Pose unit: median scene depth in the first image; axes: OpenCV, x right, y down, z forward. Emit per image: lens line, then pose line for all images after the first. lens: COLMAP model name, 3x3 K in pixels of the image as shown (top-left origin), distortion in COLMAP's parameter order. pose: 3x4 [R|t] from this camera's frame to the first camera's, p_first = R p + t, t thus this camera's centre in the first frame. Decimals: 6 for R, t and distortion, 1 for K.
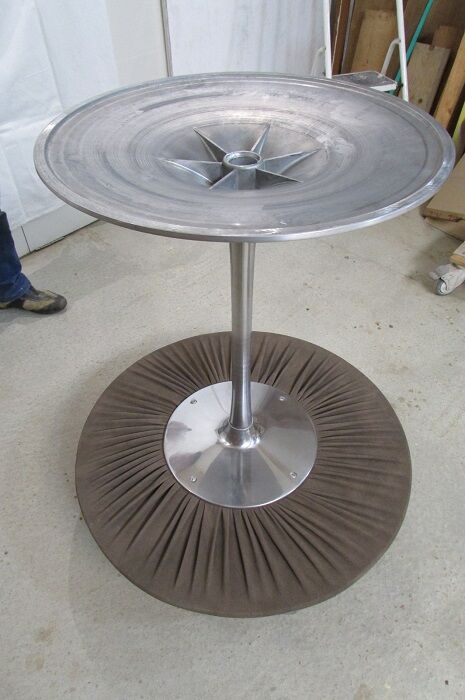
lens RADIAL K [[491.5, 0, 233.0], [0, 491.5, 344.0], [0, 0, 1]] dist [-0.030266, 0.000663]
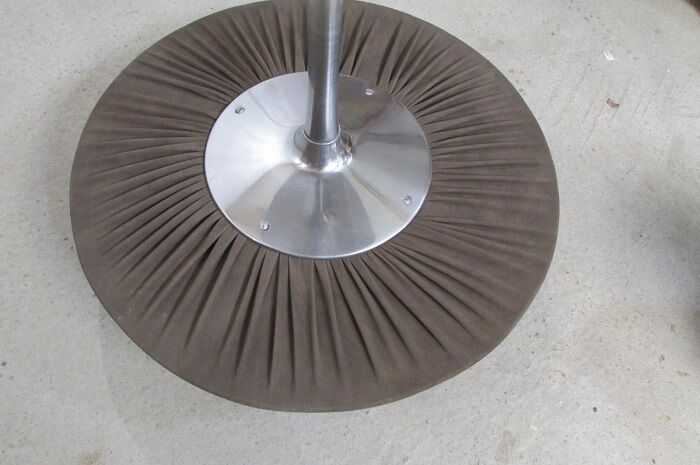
lens RADIAL K [[491.5, 0, 351.3], [0, 491.5, 236.6], [0, 0, 1]] dist [-0.030266, 0.000663]
pose [[0.975404, -0.146278, 0.164892, -0.077063], [0.077838, 0.928455, 0.363198, 0.054925], [-0.206223, -0.341430, 0.917005, 0.356224]]
